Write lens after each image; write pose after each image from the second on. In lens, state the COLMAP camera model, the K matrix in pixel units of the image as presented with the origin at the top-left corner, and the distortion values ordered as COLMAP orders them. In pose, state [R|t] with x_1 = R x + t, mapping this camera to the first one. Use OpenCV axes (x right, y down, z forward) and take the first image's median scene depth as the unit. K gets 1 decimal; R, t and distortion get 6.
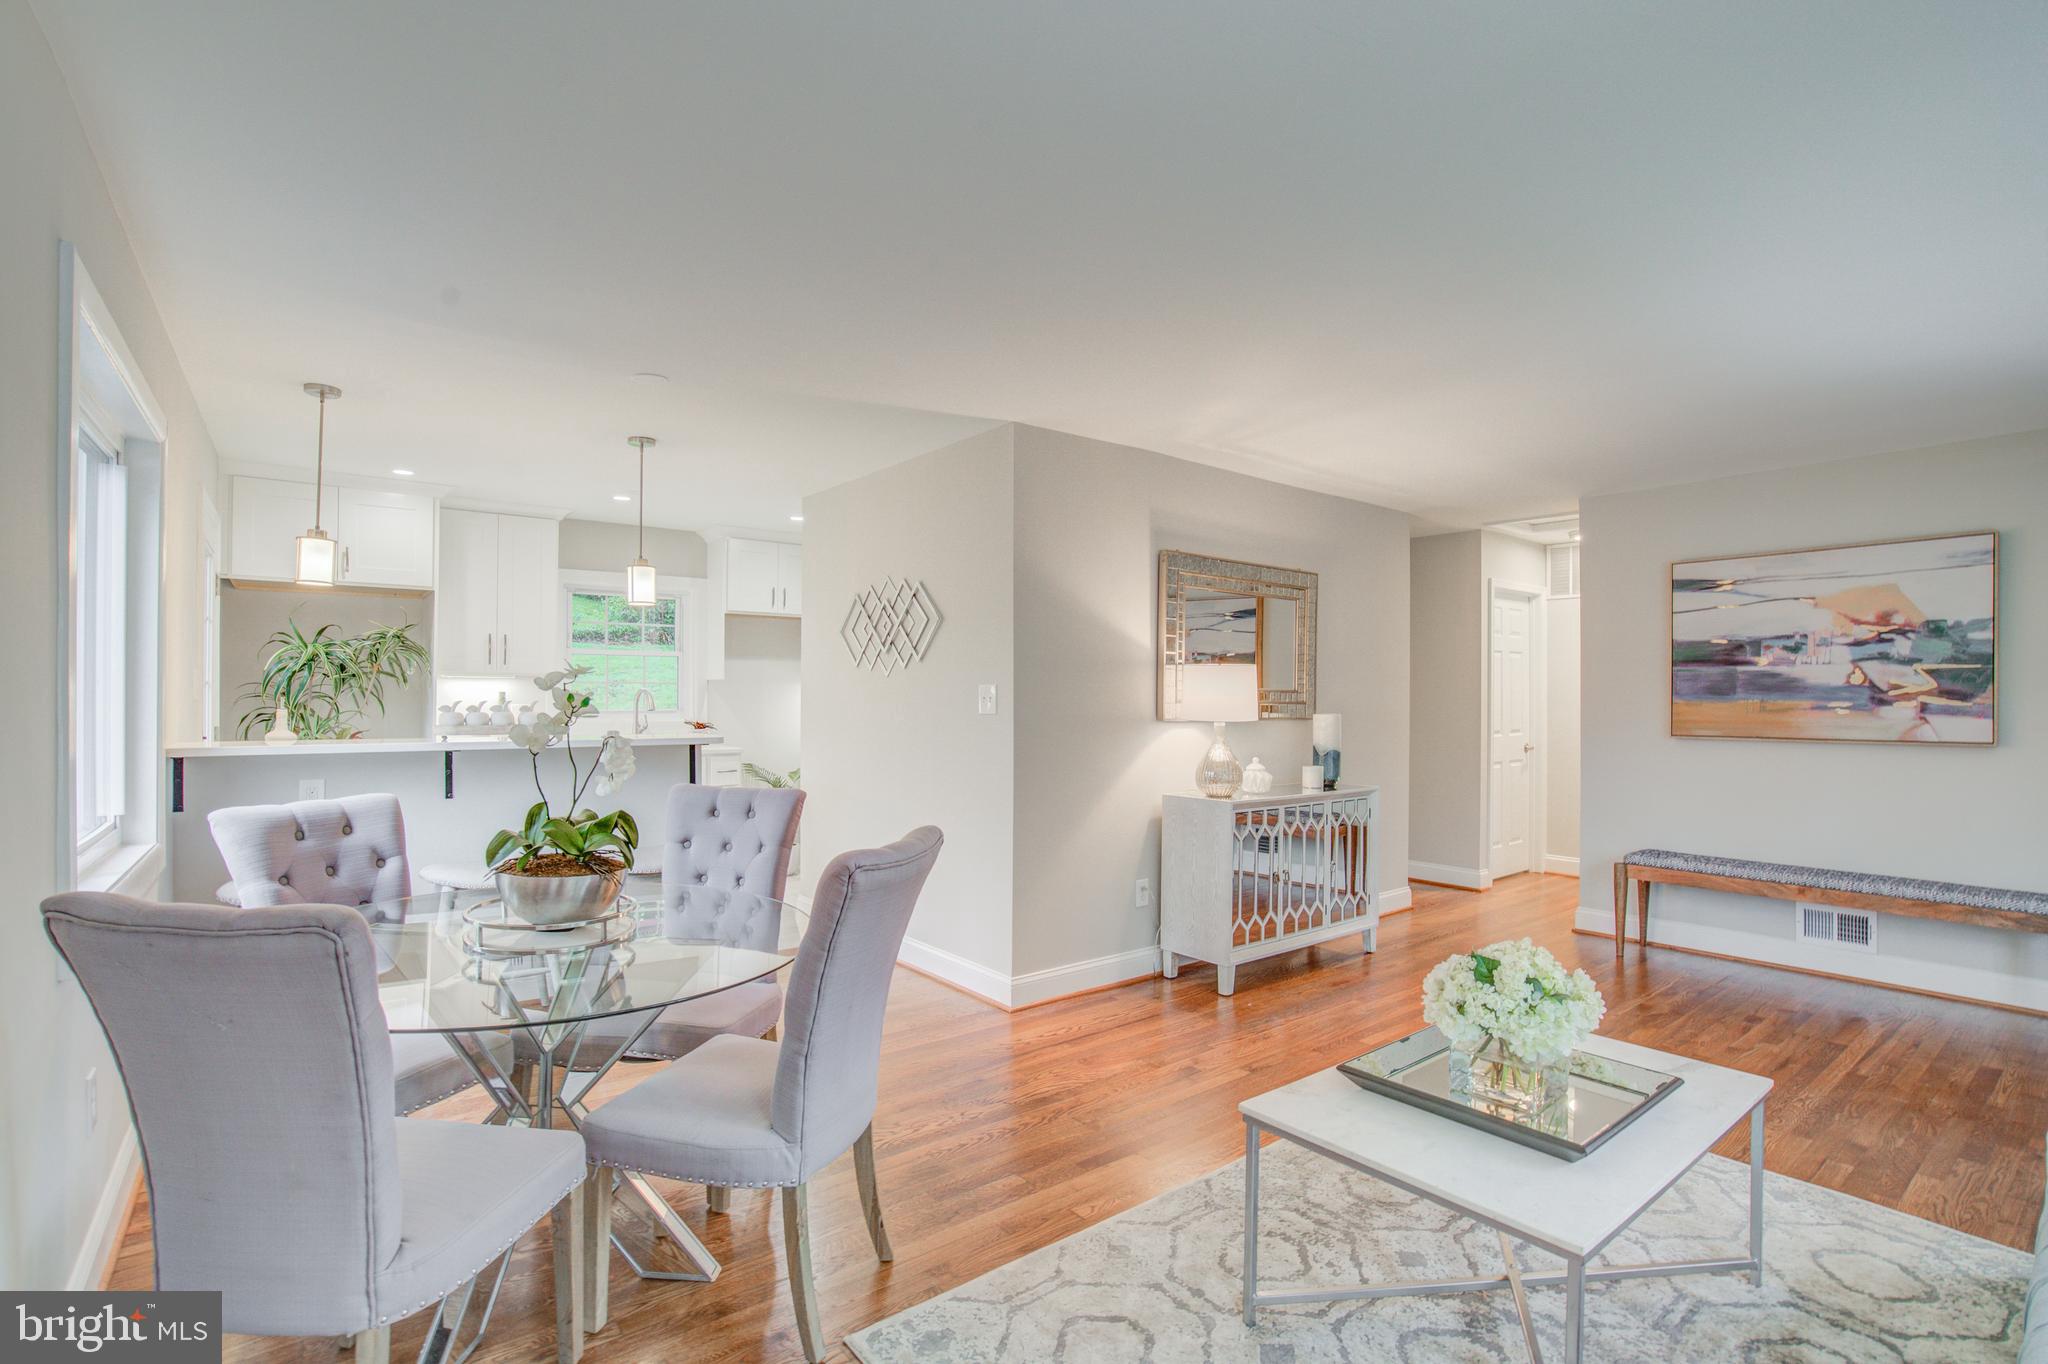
lens RADIAL K [[934.3, 0, 1032.7], [0, 934.3, 697.4], [0, 0, 1]] dist [-0.001466, -0.000160]
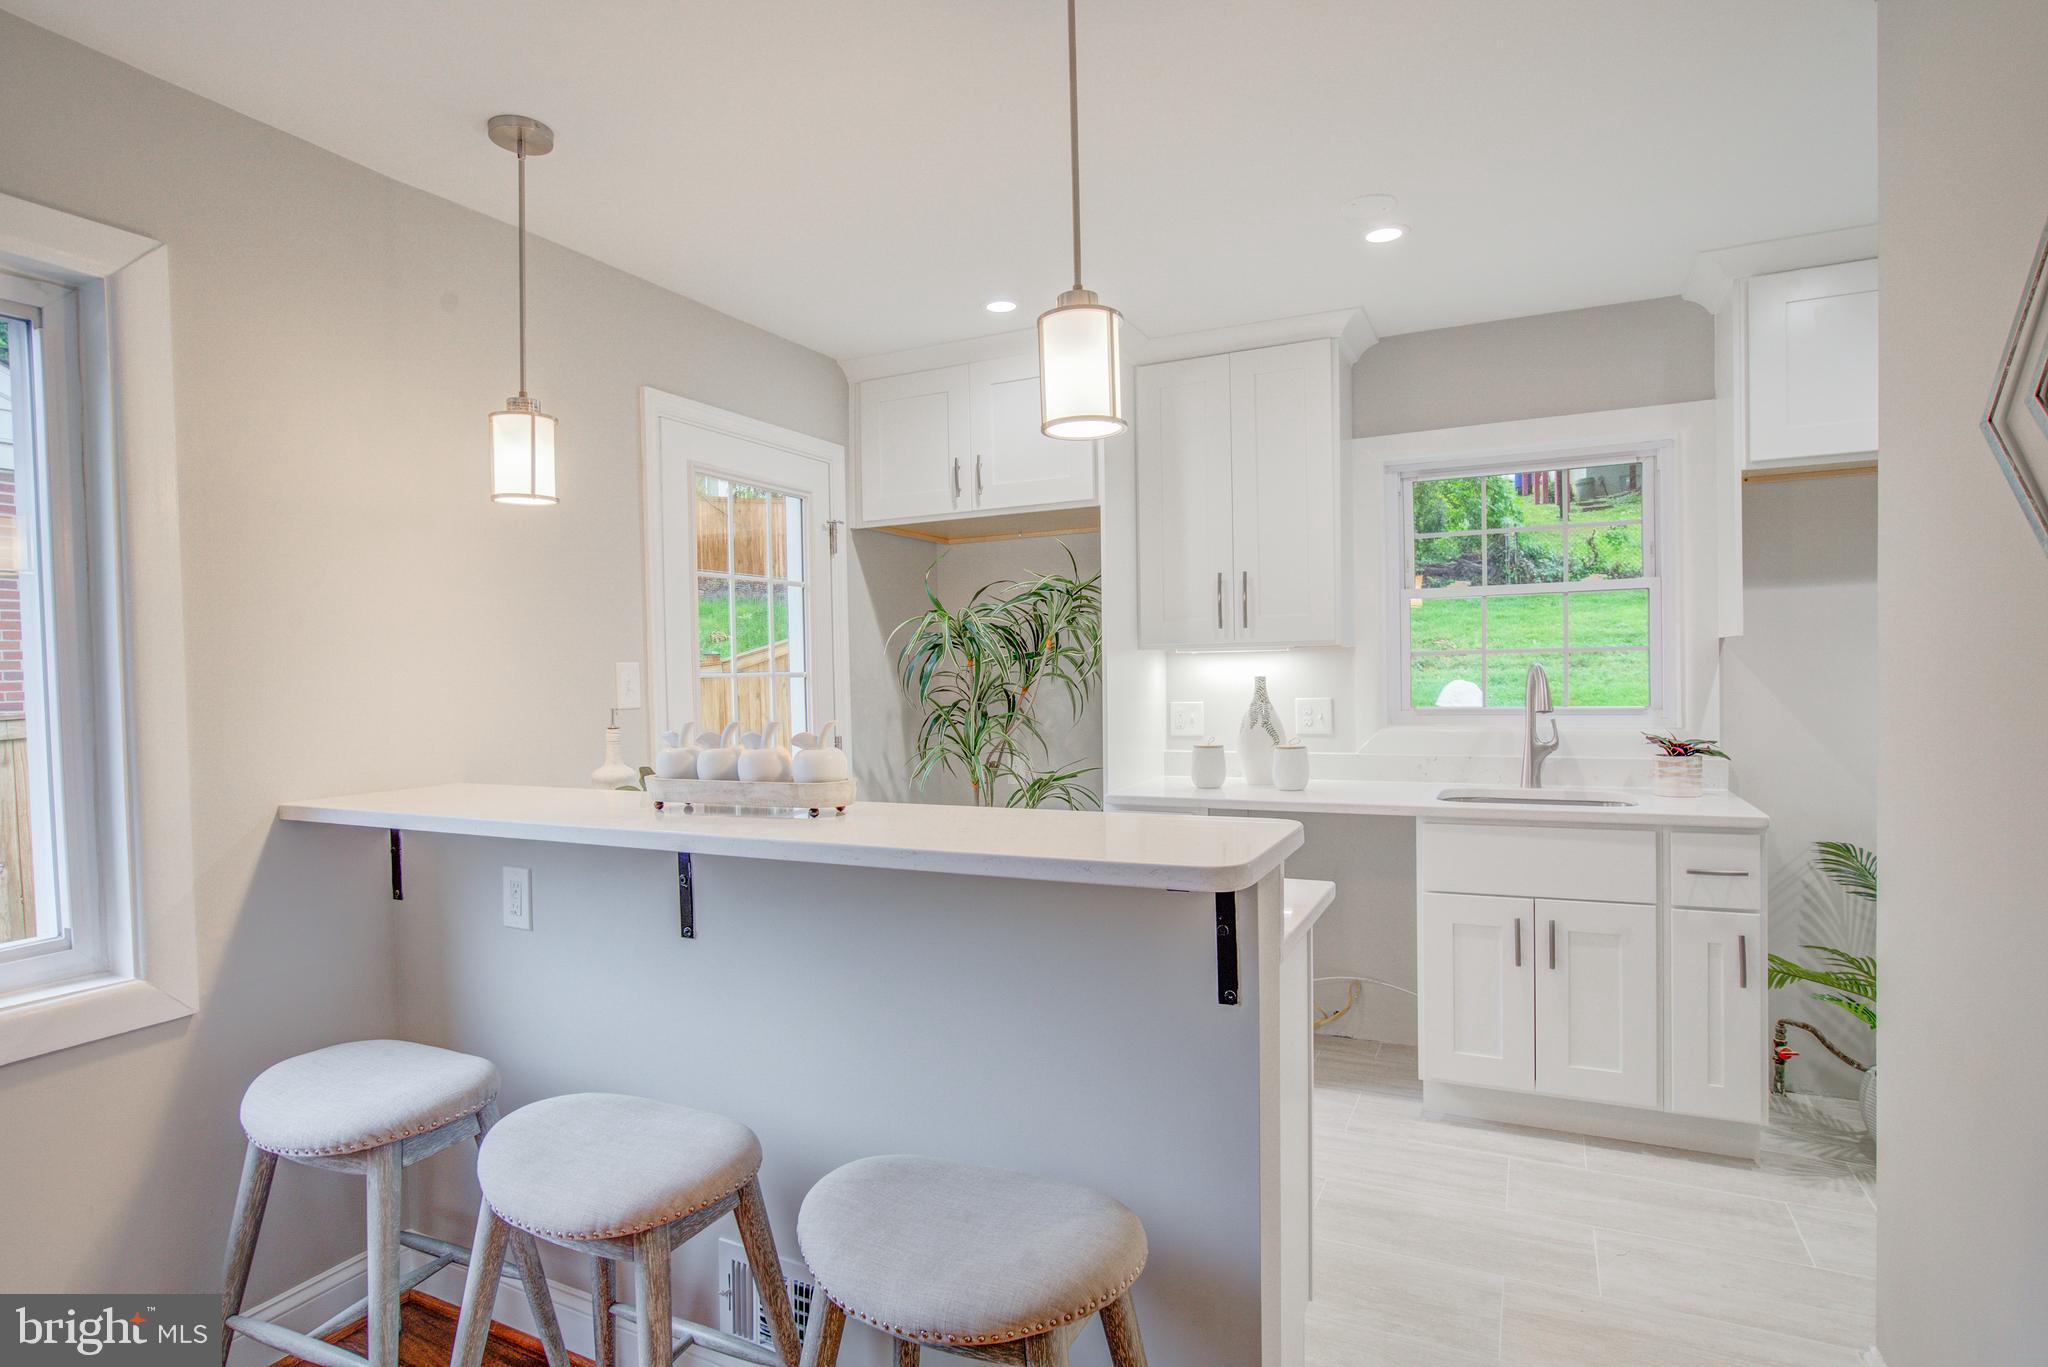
lens RADIAL K [[1055.1, 0, 1016.7], [0, 1055.1, 687.7], [0, 0, 1]] dist [-0.015654, 0.000228]
pose [[0.427589, 0.001118, -0.903972, -0.080394], [0.020307, 0.999735, 0.010842, -0.011917], [0.903745, -0.022993, 0.427453, 0.752704]]
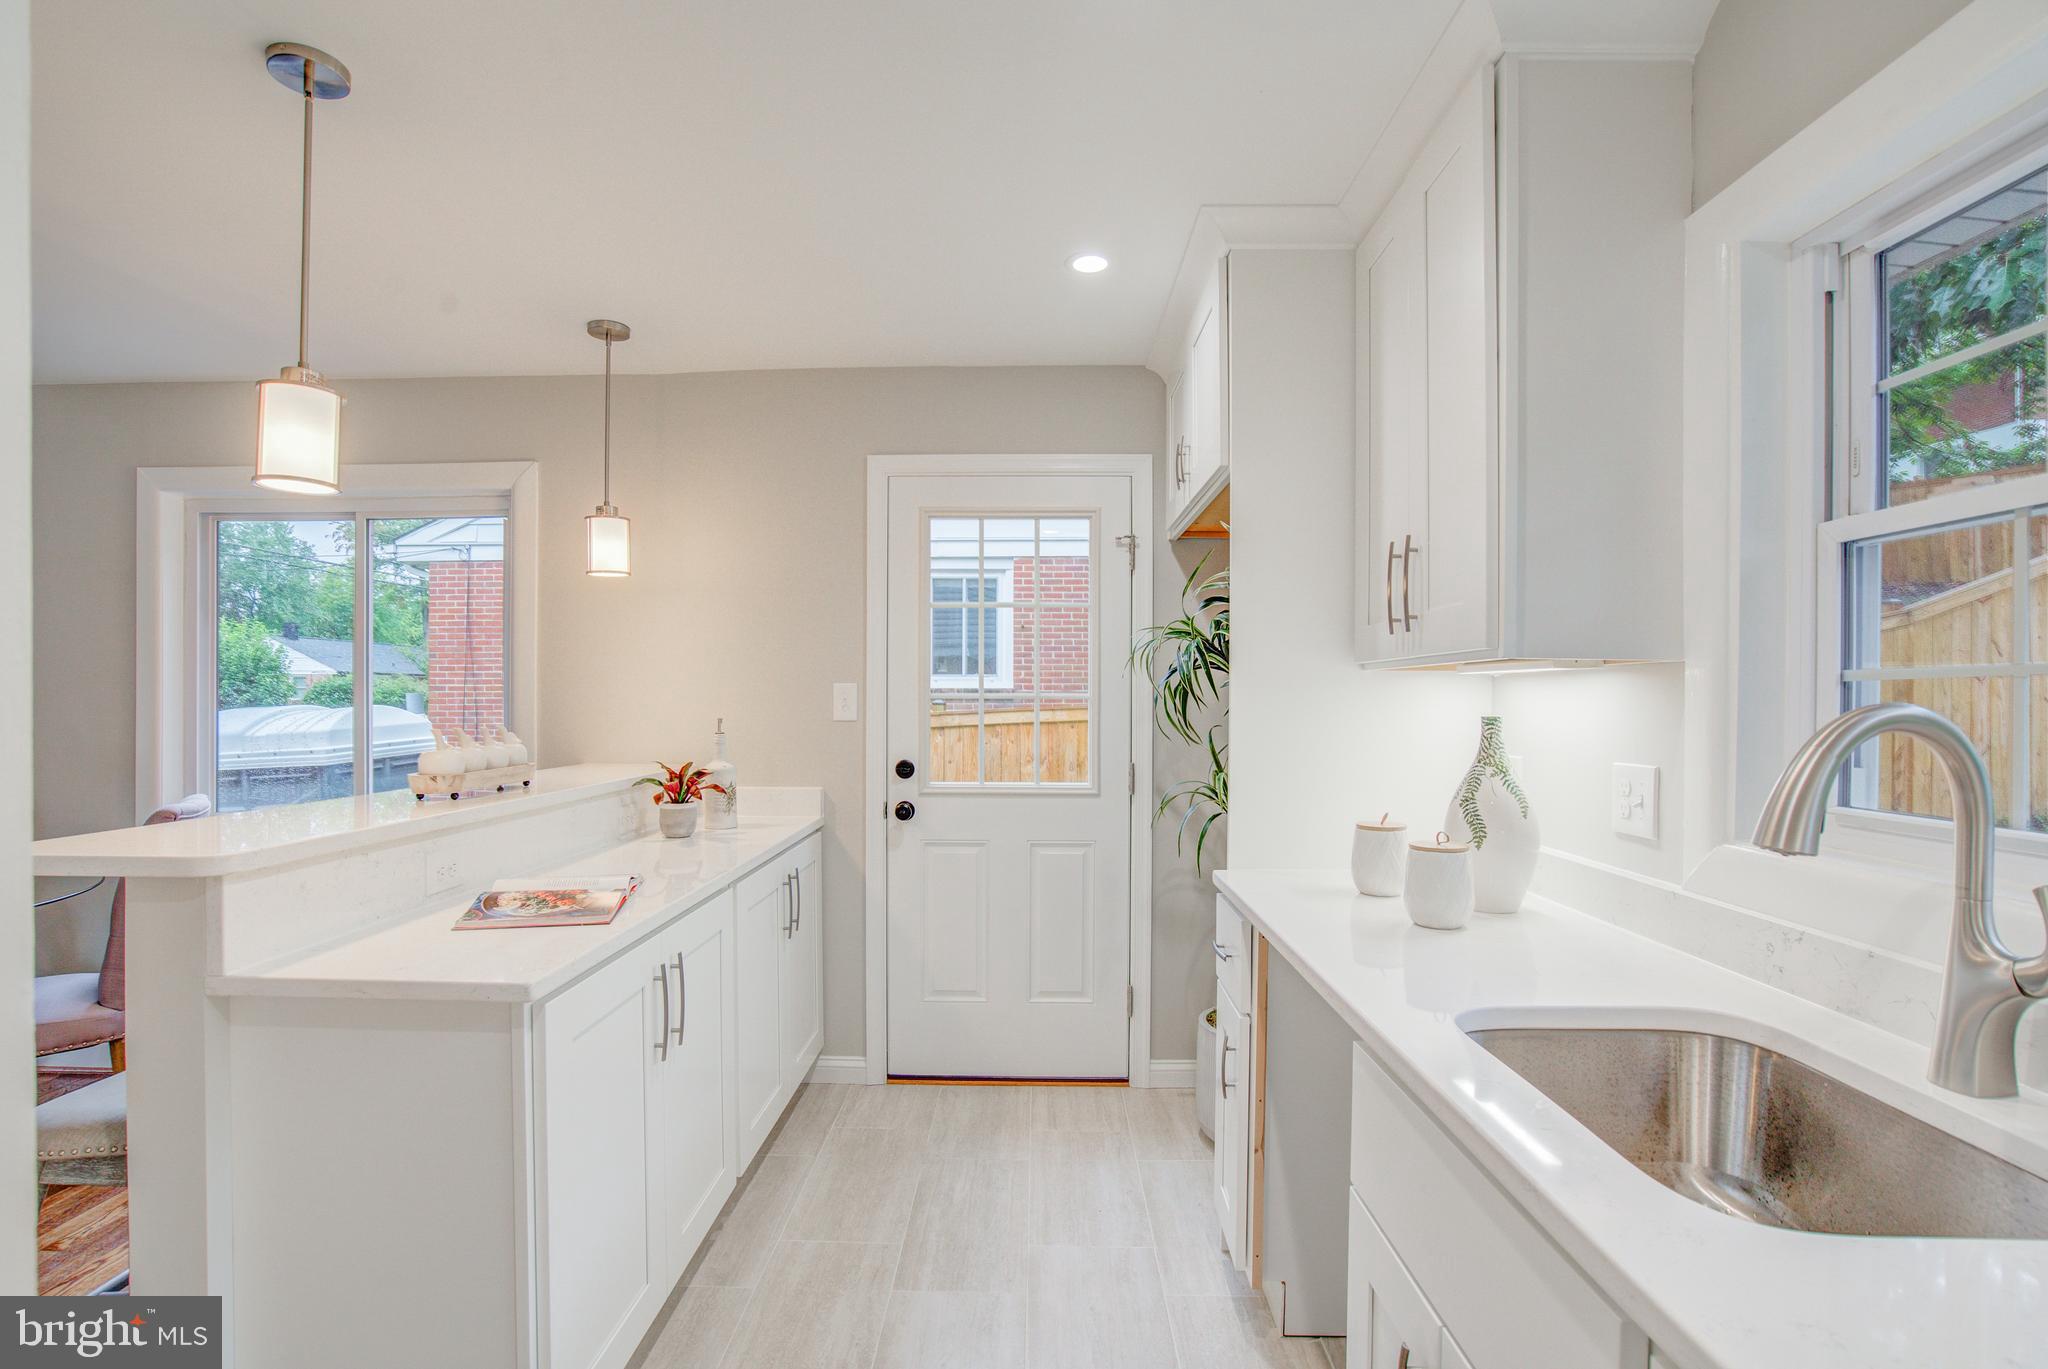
lens RADIAL K [[906.3, 0, 1019.5], [0, 906.3, 702.6], [0, 0, 1]] dist [-0.000304, -0.000054]
pose [[-0.636935, 0.004223, -0.770906, -0.302945], [0.004007, 0.999990, 0.002168, -0.011761], [0.770907, -0.001708, -0.636945, 1.320694]]
